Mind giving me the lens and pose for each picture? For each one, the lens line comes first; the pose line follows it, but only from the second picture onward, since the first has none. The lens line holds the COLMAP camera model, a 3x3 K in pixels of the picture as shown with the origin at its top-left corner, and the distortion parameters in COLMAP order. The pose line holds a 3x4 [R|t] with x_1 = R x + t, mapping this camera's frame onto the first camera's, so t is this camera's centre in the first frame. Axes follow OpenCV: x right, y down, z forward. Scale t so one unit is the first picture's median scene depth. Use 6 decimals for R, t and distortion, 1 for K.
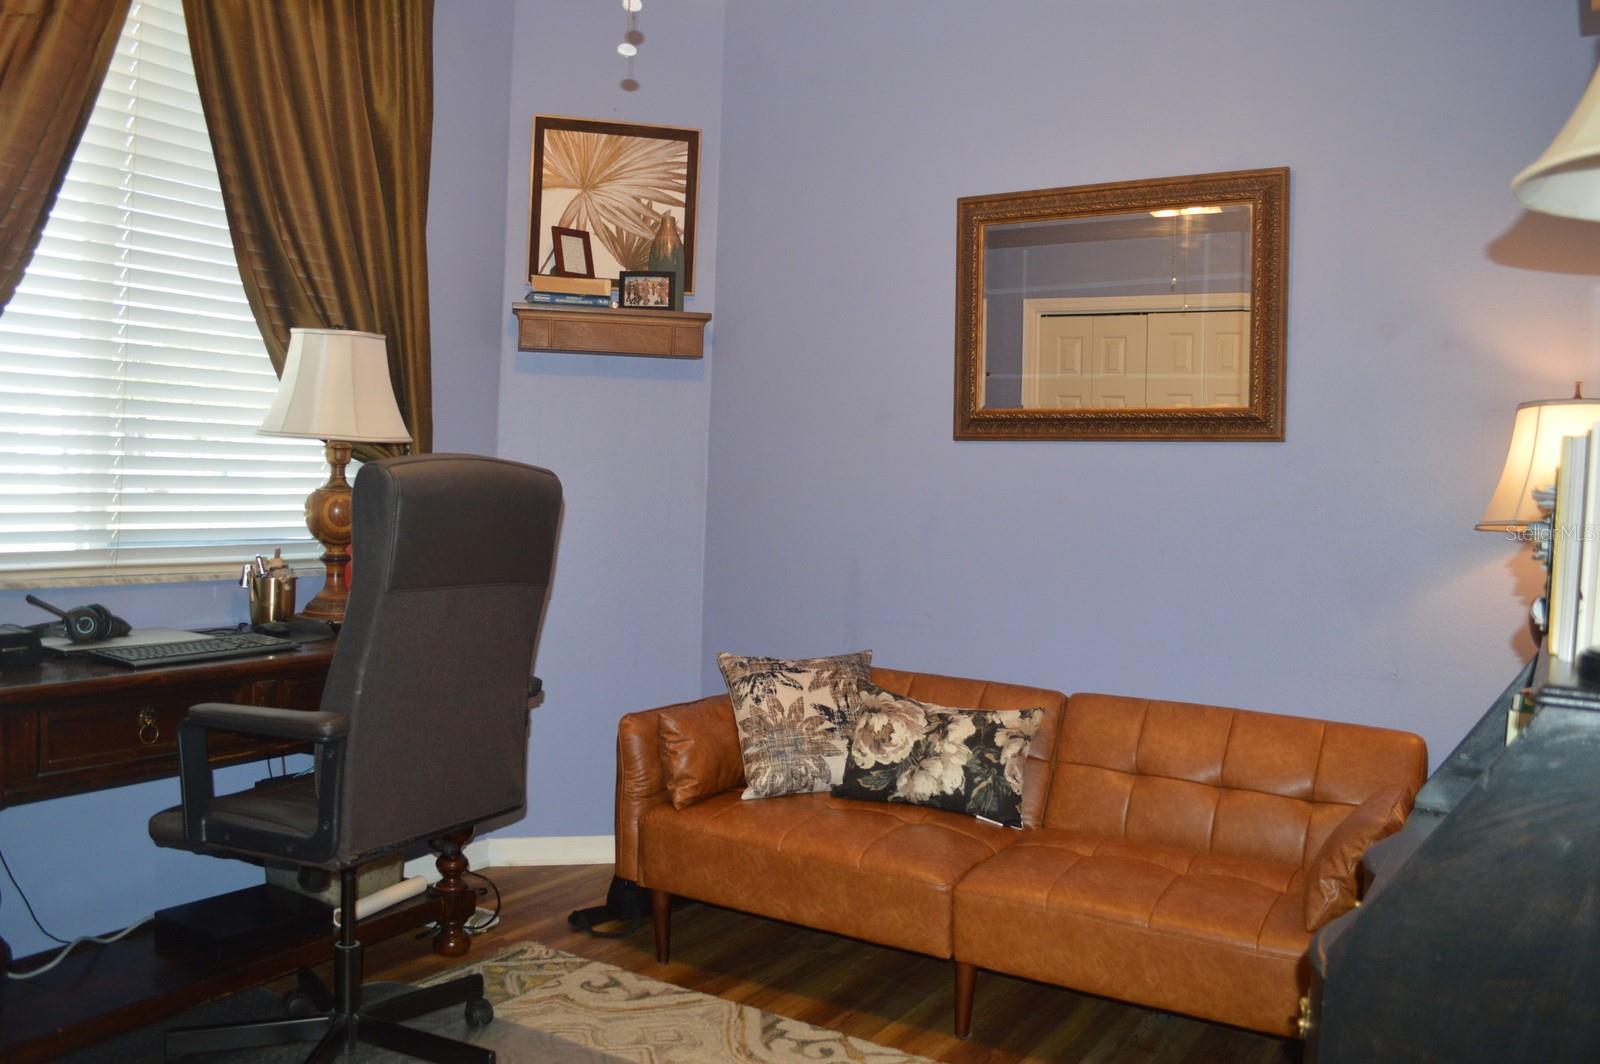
lens RADIAL K [[1264.2, 0, 800.0], [0, 1264.2, 532.0], [0, 0, 1]] dist [-0.081727, 0.002459]
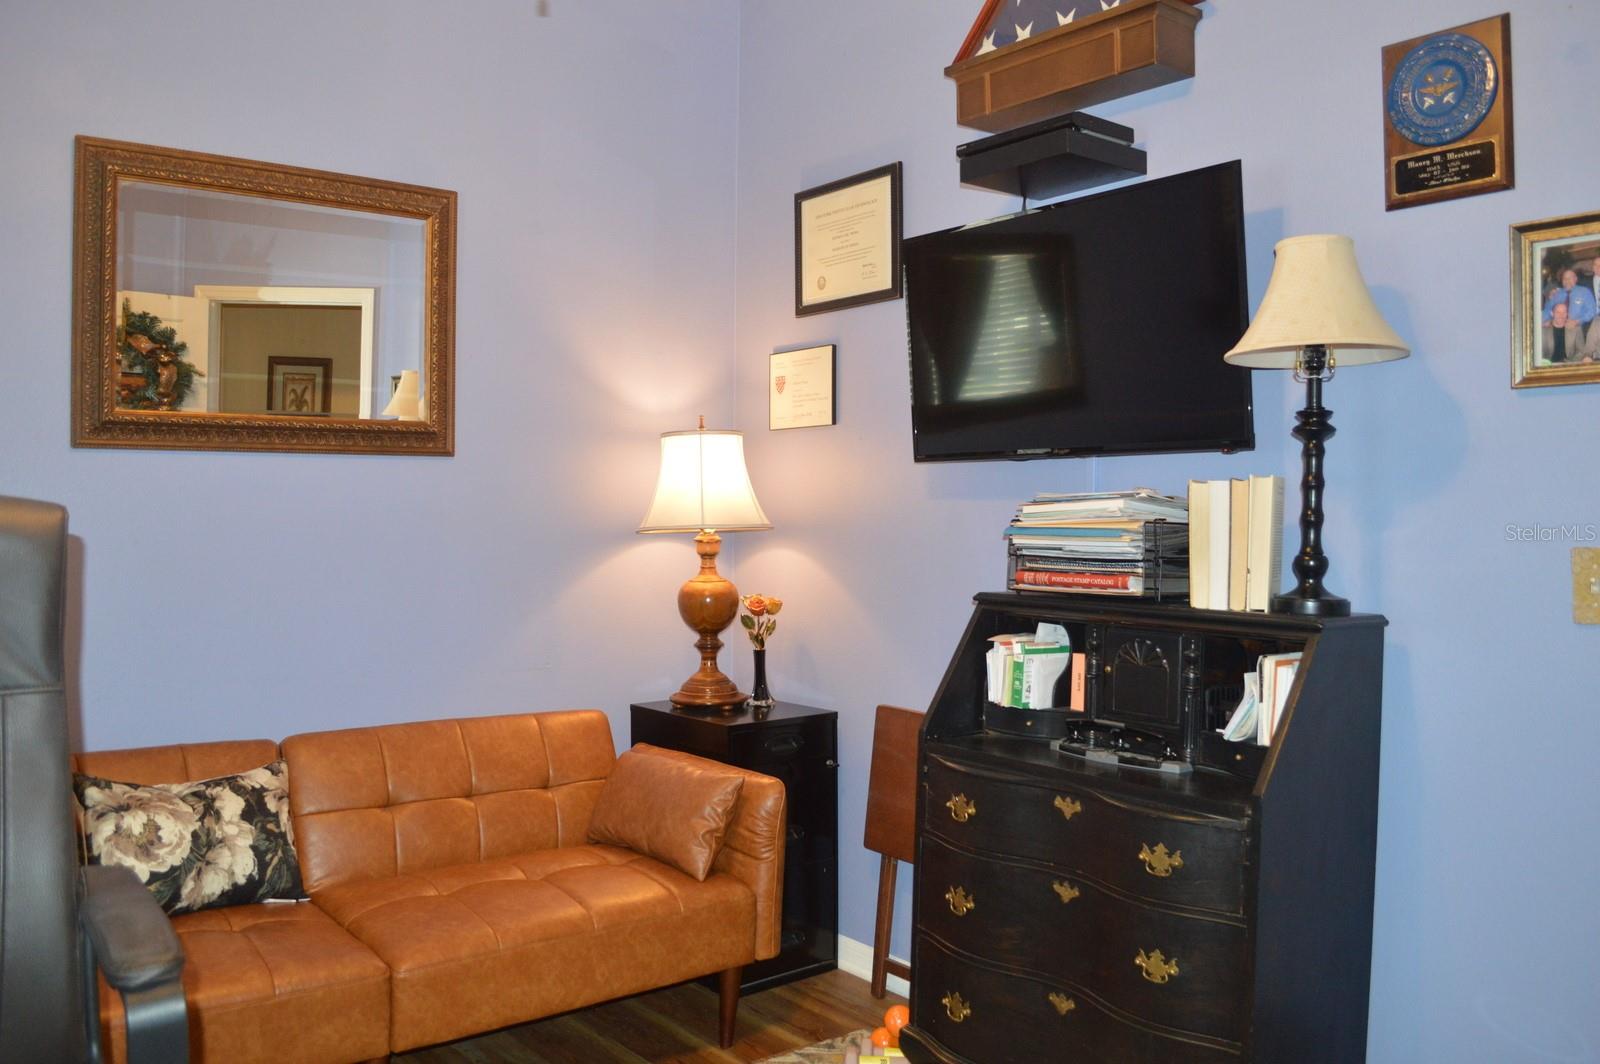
lens RADIAL K [[1264.2, 0, 800.0], [0, 1264.2, 532.0], [0, 0, 1]] dist [-0.081727, 0.002459]
pose [[0.345254, -0.046816, 0.937341, -0.495842], [0.037146, 0.998654, 0.036196, -0.036506], [-0.937774, 0.022322, 0.346529, 0.370325]]
